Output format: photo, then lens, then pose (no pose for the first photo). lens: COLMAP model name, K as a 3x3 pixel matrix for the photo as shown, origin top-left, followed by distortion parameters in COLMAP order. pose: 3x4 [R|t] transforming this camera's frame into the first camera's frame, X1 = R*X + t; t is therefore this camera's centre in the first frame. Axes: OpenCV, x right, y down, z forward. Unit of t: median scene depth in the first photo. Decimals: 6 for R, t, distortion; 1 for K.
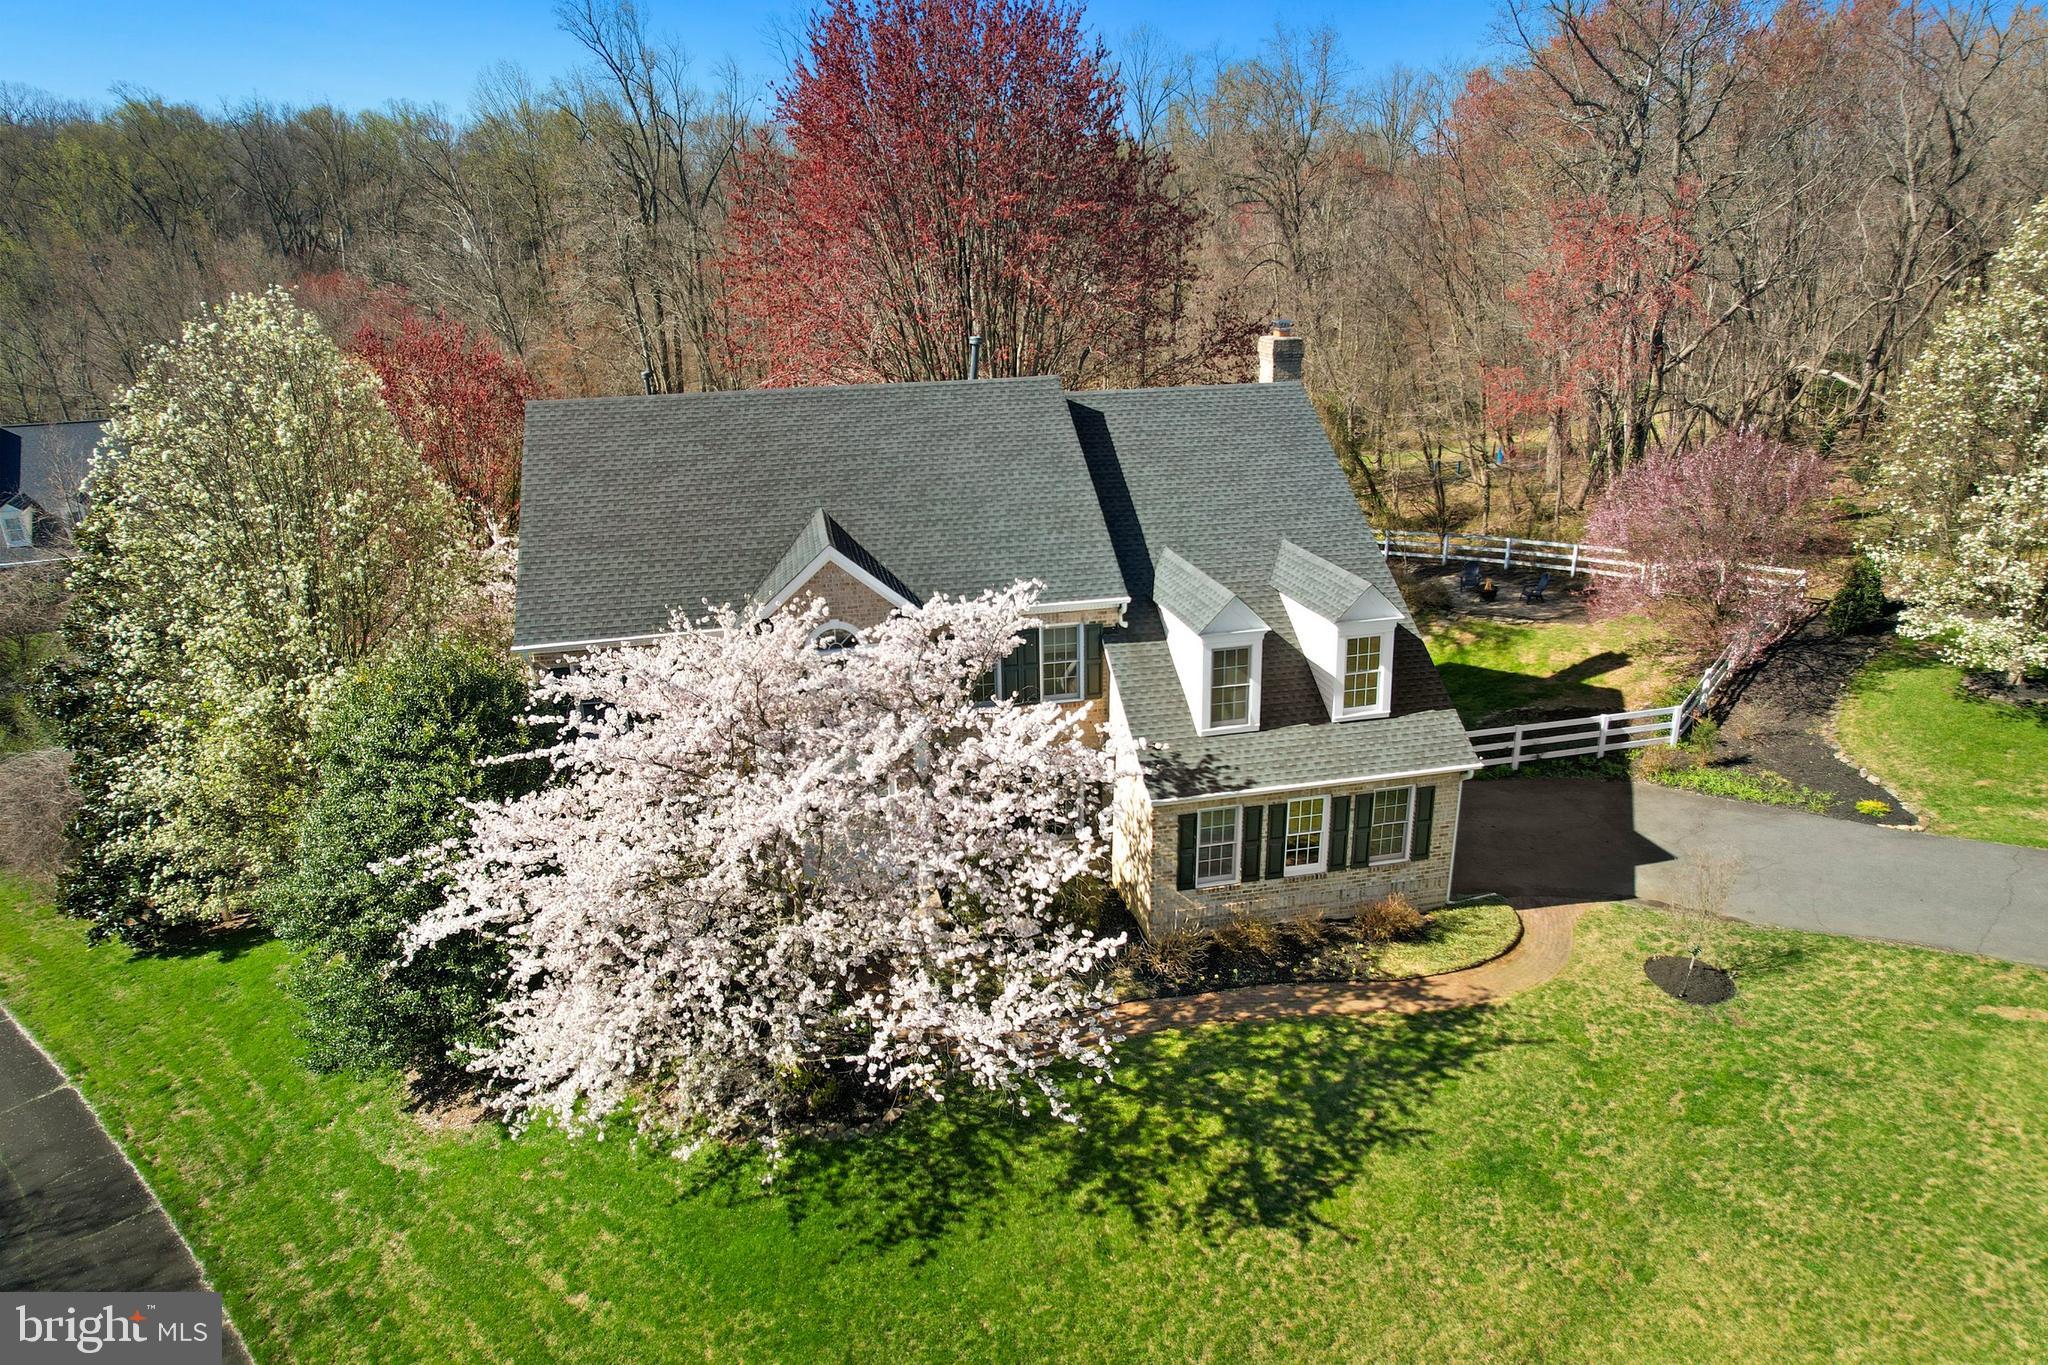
lens RADIAL K [[1301.9, 0, 1030.4], [0, 1301.9, 684.5], [0, 0, 1]] dist [-0.081875, 0.065771]
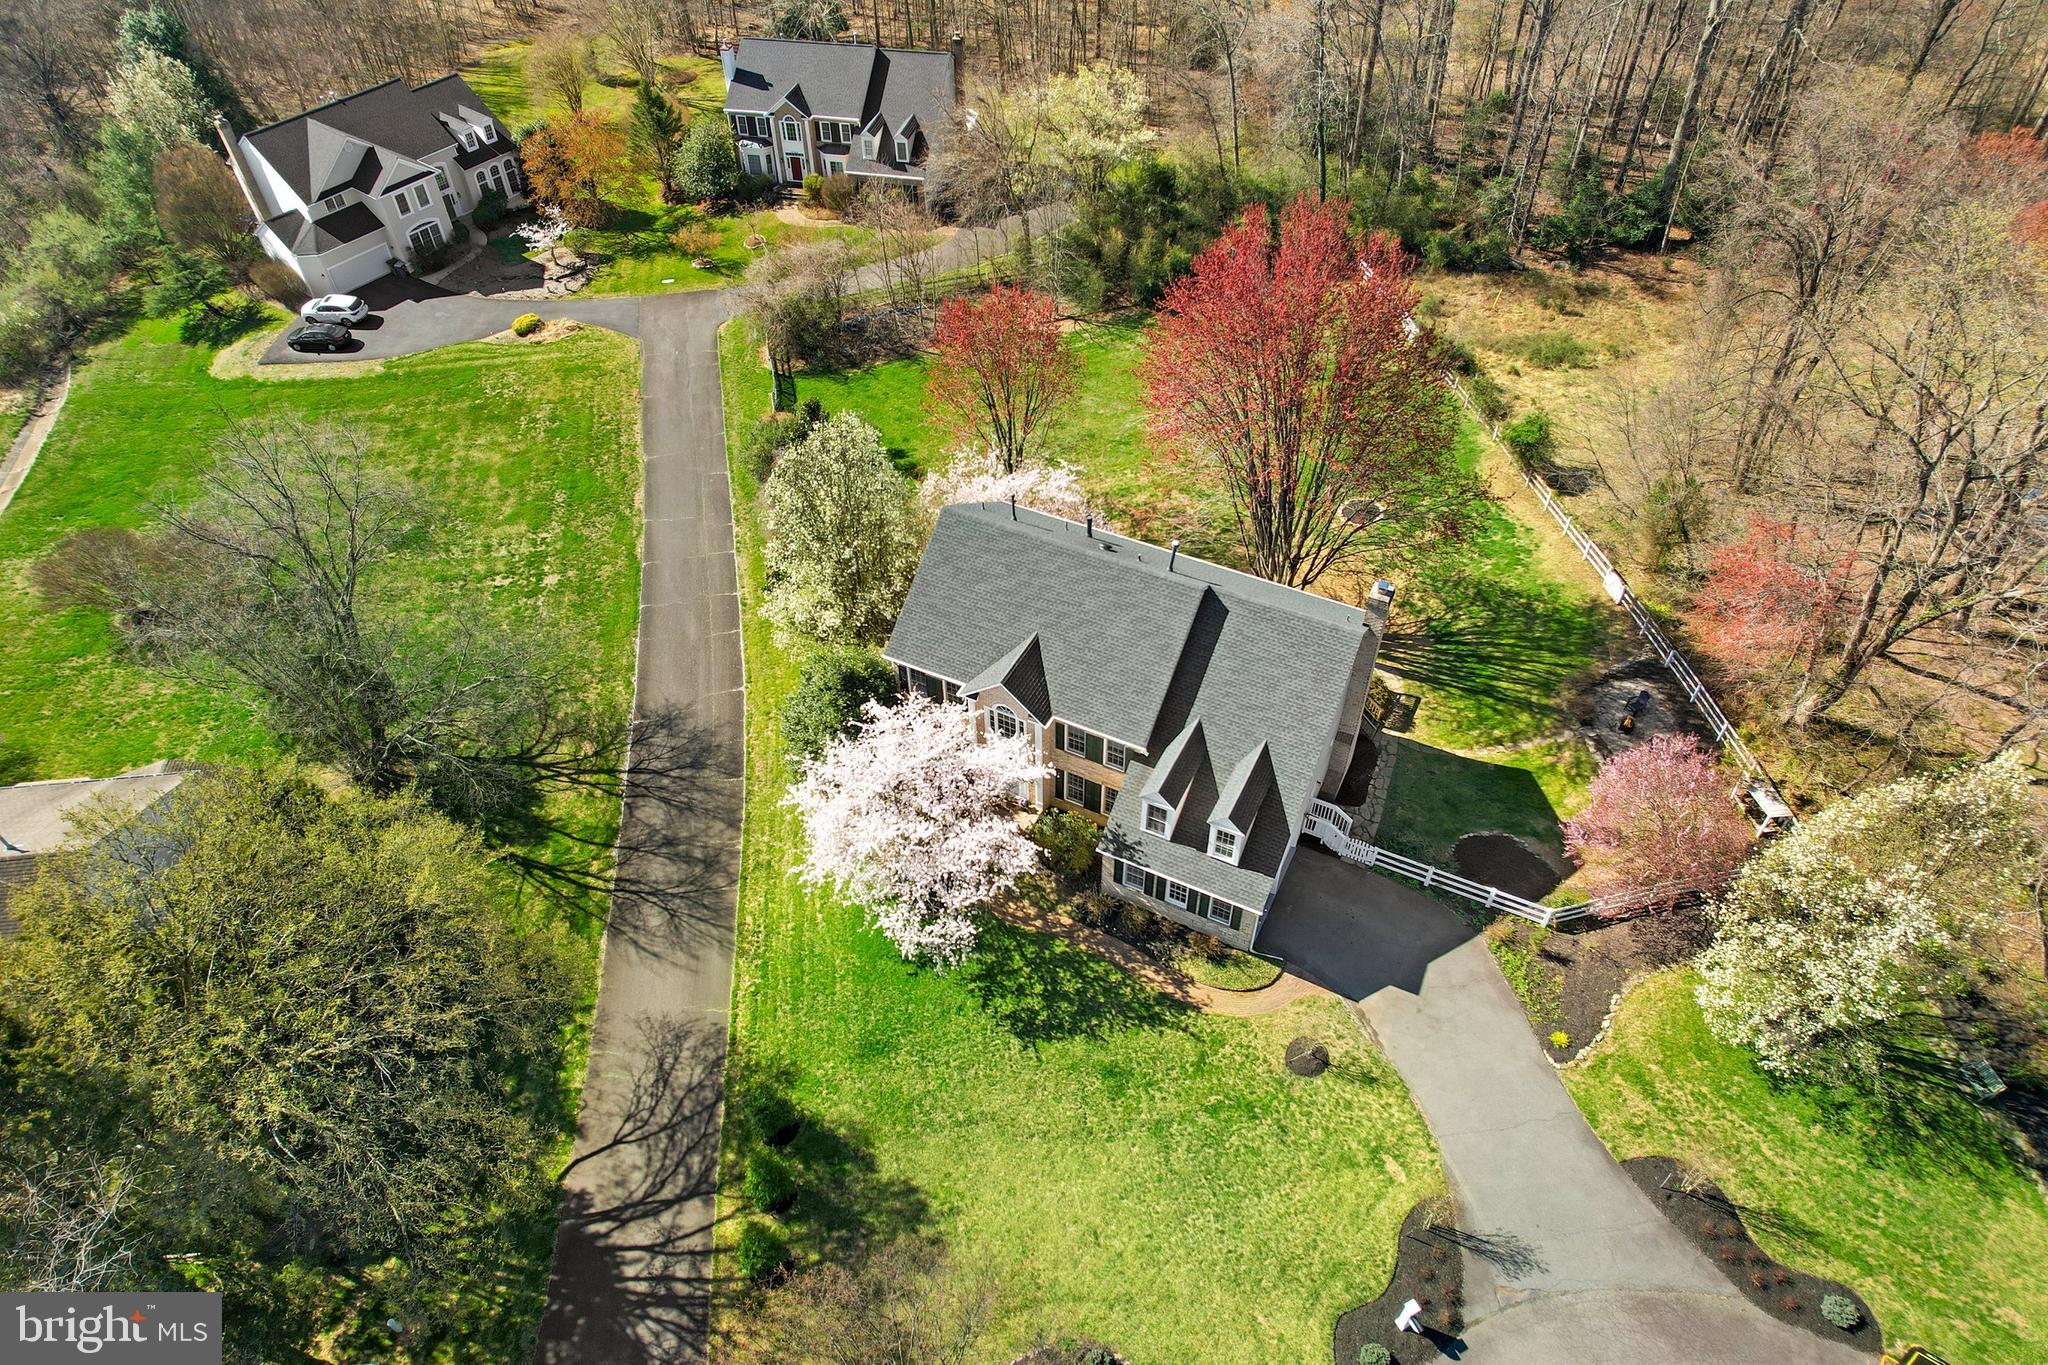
lens RADIAL K [[1340.4, 0, 1024.0], [0, 1340.4, 682.5], [0, 0, 1]] dist [-0.079967, 0.076711]
pose [[0.777731, 0.459908, -0.428508, 0.767191], [-0.207941, 0.831543, 0.515070, -1.173278], [0.593207, -0.311482, 0.742350, -0.575821]]
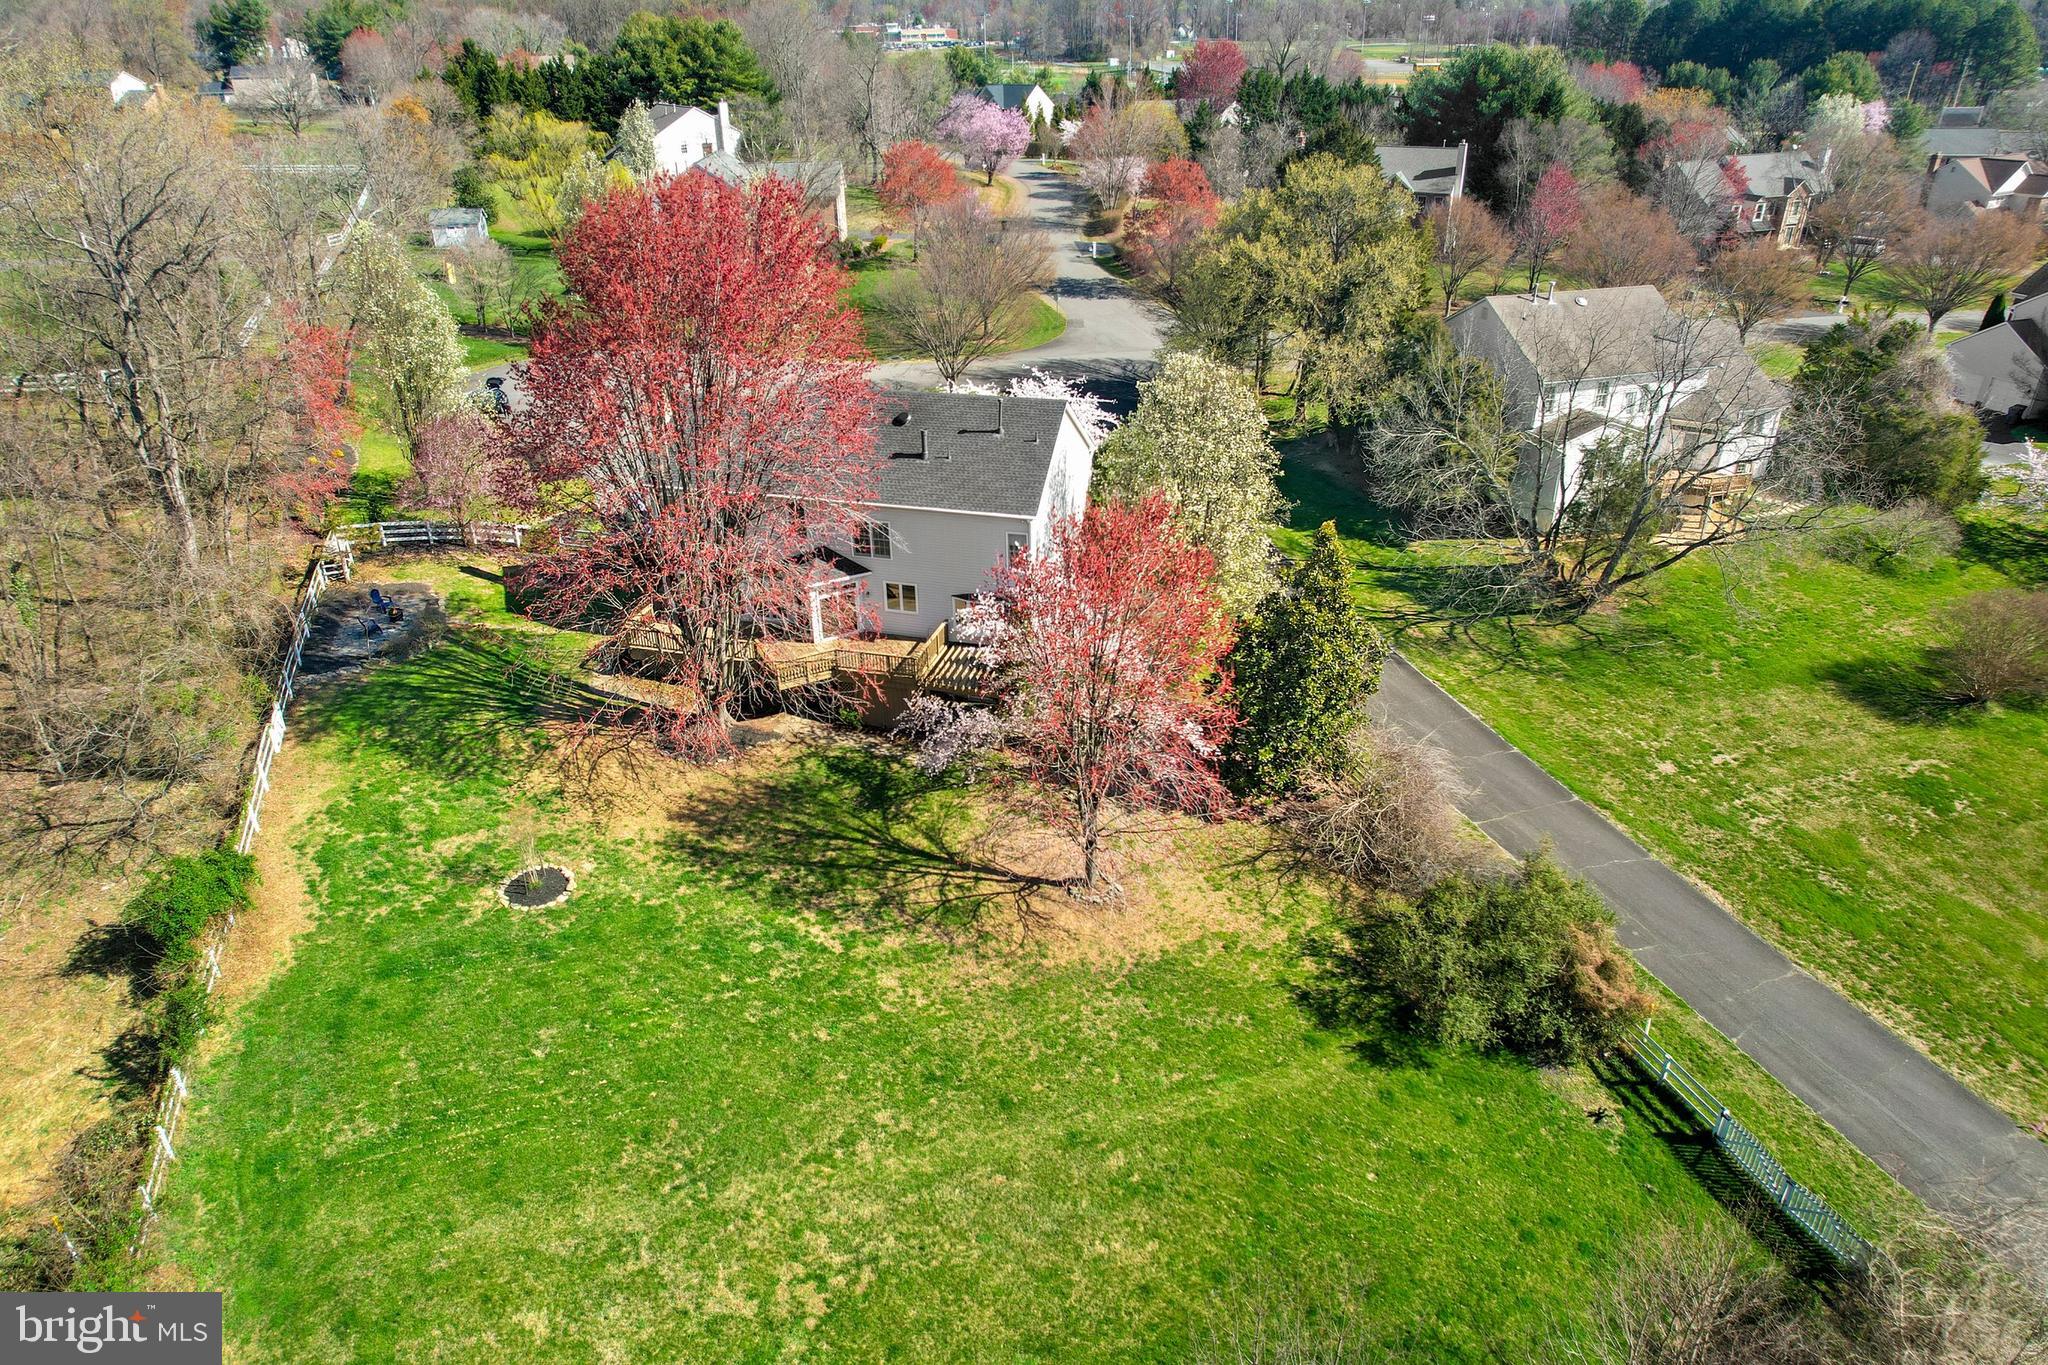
lens RADIAL K [[1335.0, 0, 1025.6], [0, 1335.0, 679.9], [0, 0, 1]] dist [-0.078008, 0.077178]
pose [[-0.881992, -0.180041, 0.435518, -1.426379], [0.189688, 0.710353, 0.677803, -1.433101], [-0.431404, 0.680429, -0.592374, 2.765471]]
